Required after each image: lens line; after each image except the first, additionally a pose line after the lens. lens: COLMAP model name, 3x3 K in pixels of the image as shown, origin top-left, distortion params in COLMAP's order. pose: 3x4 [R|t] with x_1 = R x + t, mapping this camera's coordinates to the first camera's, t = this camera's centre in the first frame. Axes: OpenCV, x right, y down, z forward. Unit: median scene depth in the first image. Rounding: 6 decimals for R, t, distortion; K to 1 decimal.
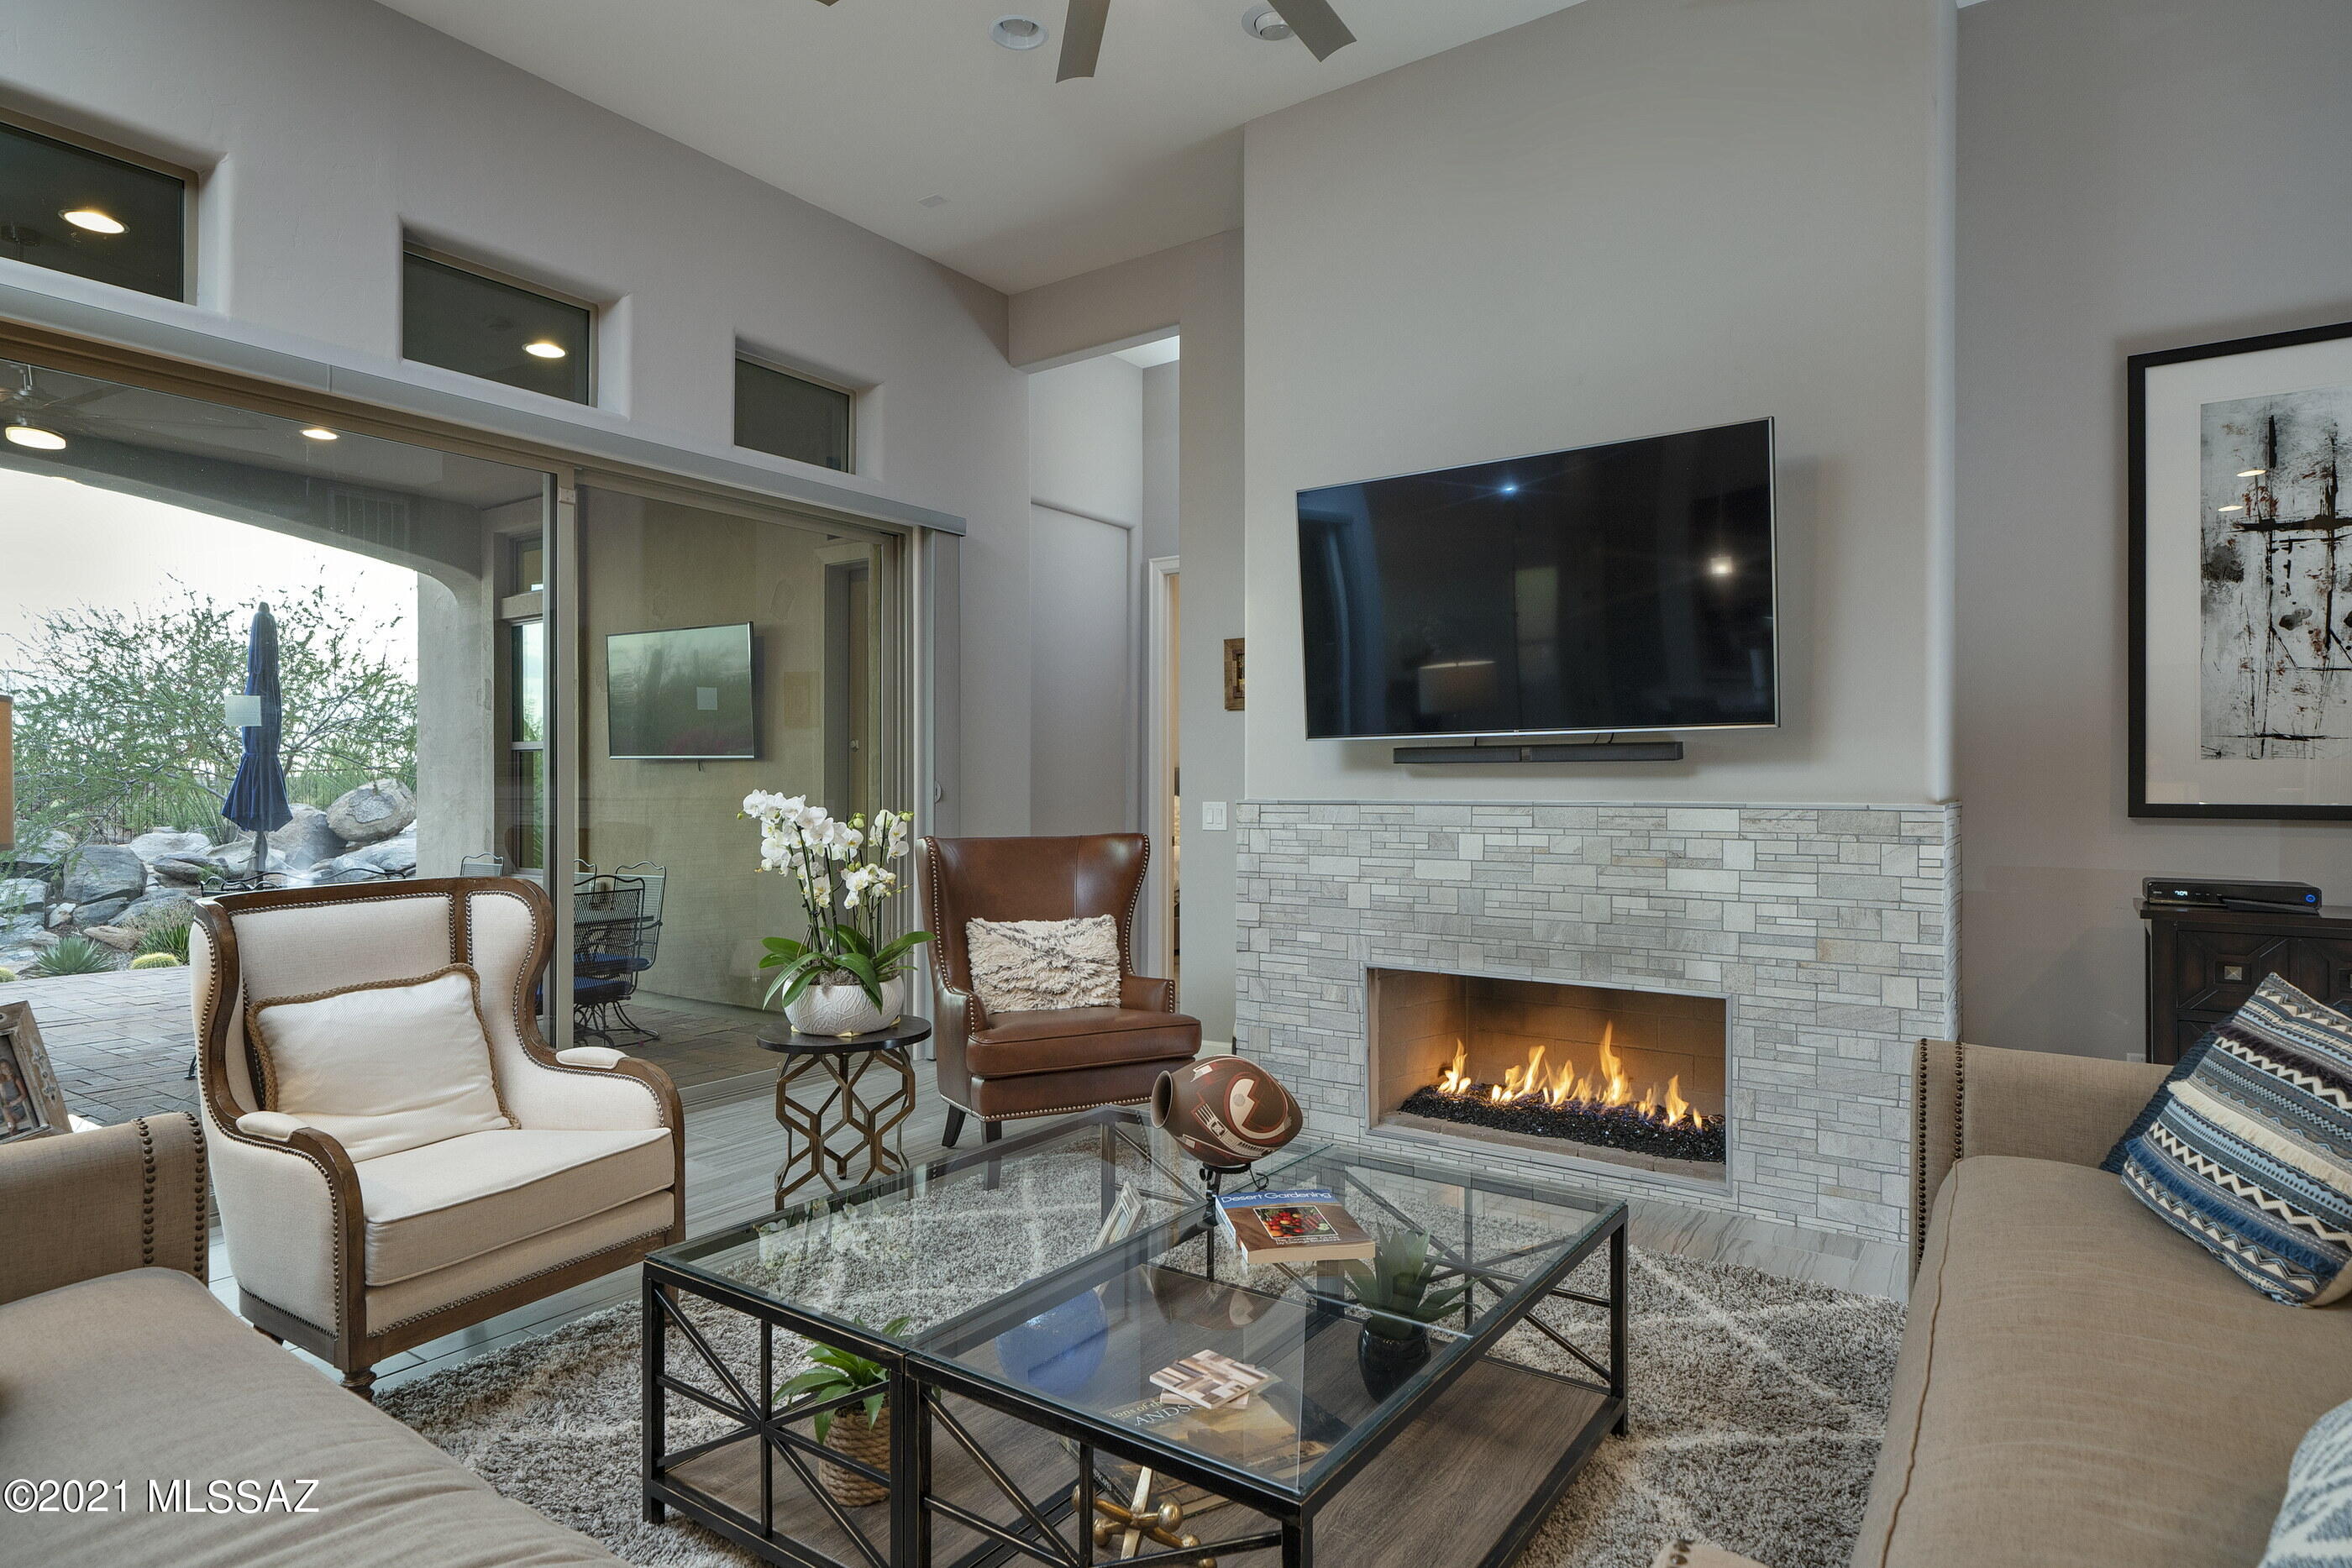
lens RADIAL K [[1250.3, 0, 1148.6], [0, 1250.3, 787.2], [0, 0, 1]] dist [0.004282, 0.000863]
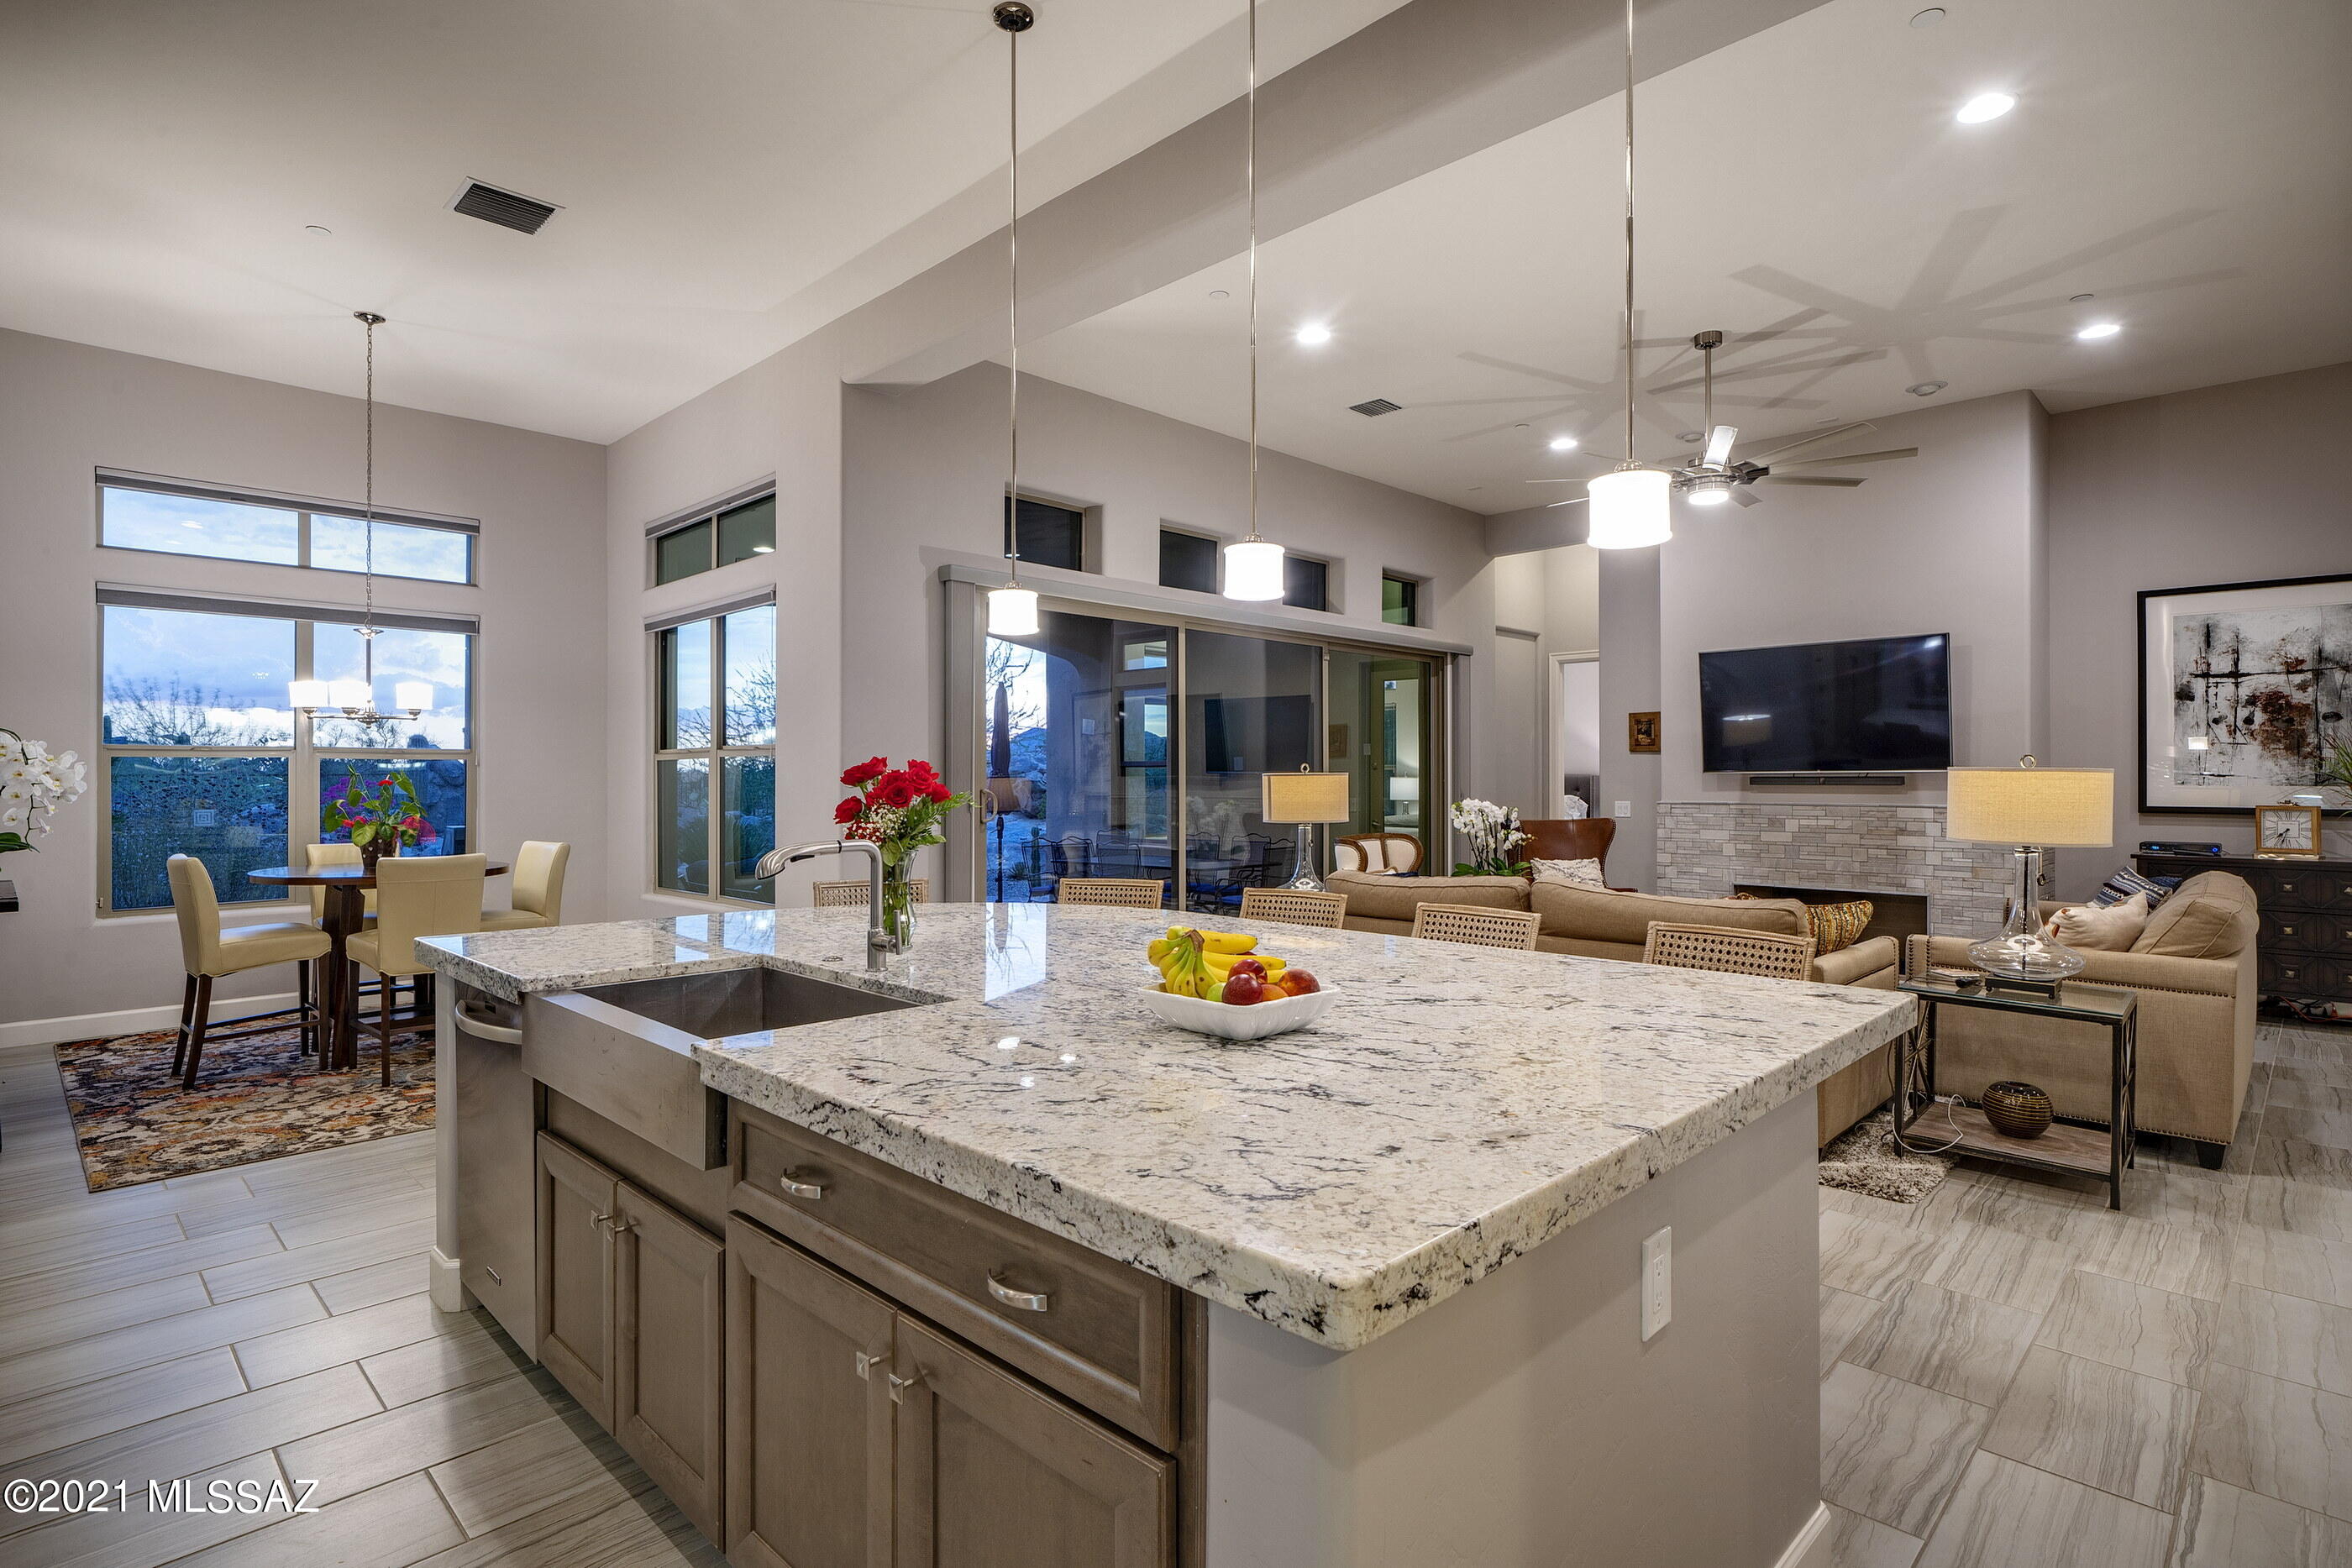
lens RADIAL K [[1096.6, 0, 1189.8], [0, 1096.6, 776.8], [0, 0, 1]] dist [0.002271, 0.000855]
pose [[0.986934, -0.001785, -0.161113, -0.475196], [0.001409, 0.999996, -0.002448, -0.032668], [0.161117, 0.002189, 0.986933, -1.045829]]
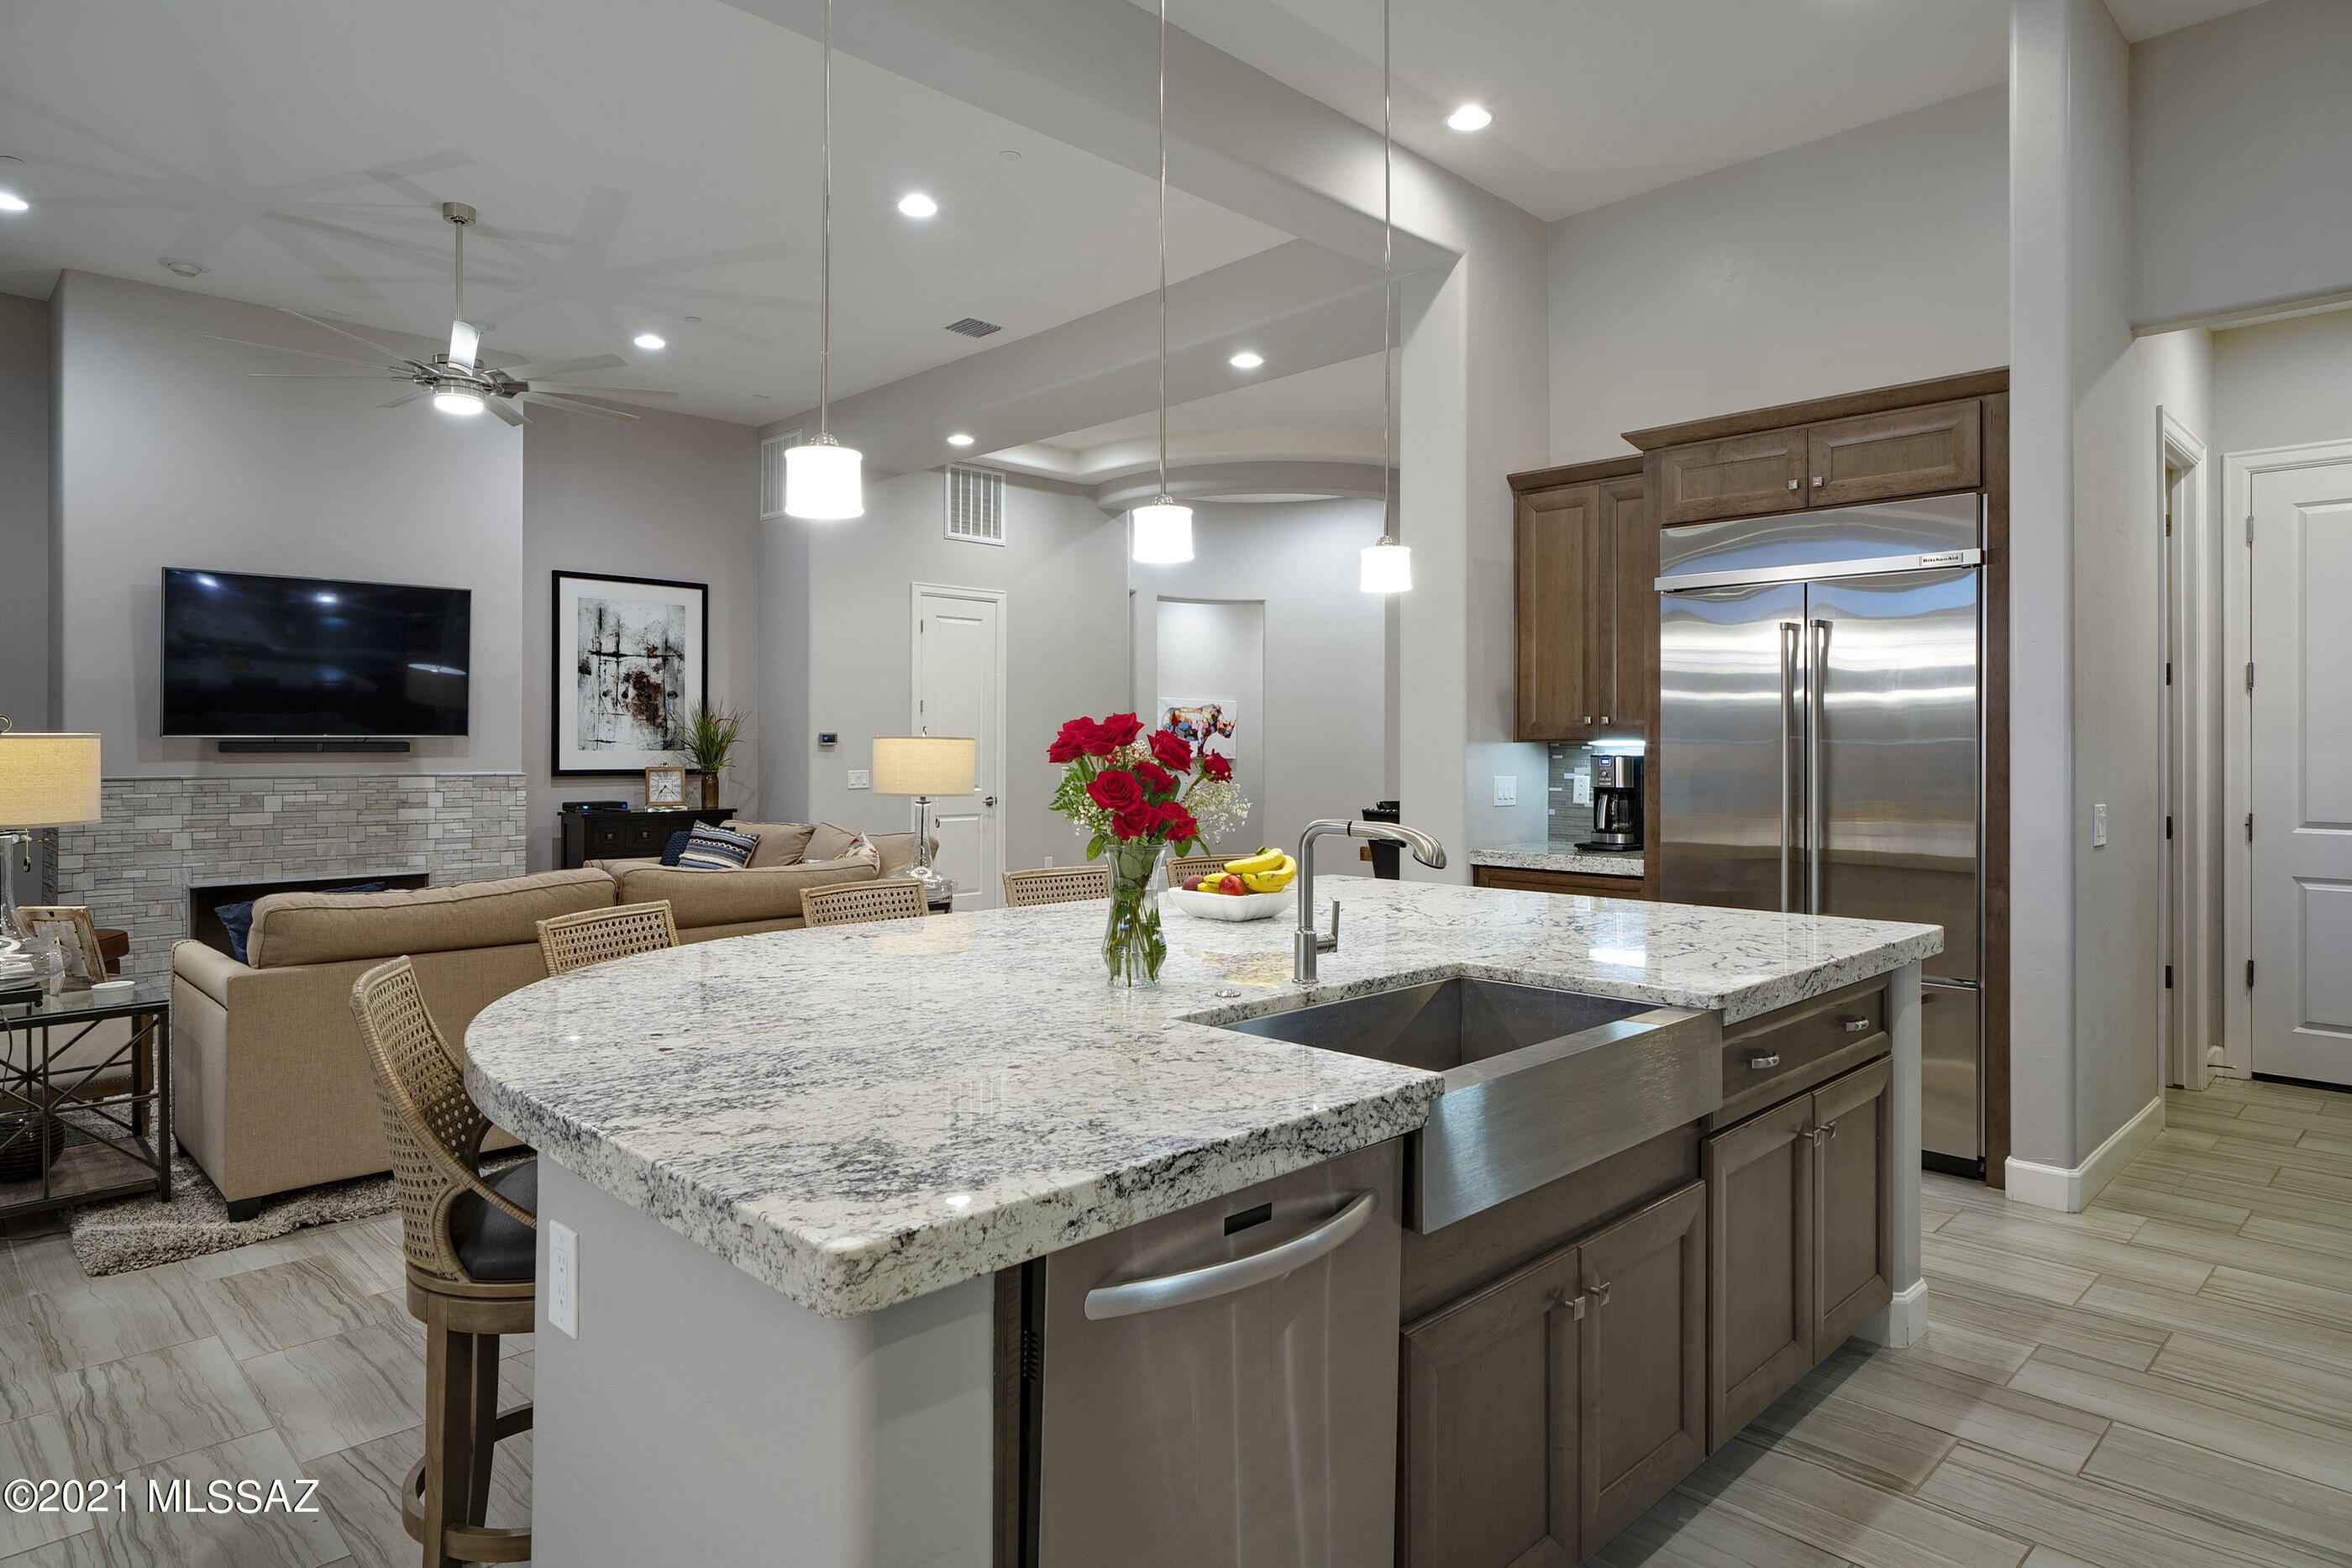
lens RADIAL K [[1382.2, 0, 1096.8], [0, 1382.2, 732.0], [0, 0, 1]] dist [0.006384, 0.002871]
pose [[0.236947, 0.008185, 0.971488, -1.368965], [0.001044, 0.999962, -0.008679, -0.031868], [-0.971522, 0.003071, 0.236930, -0.519705]]
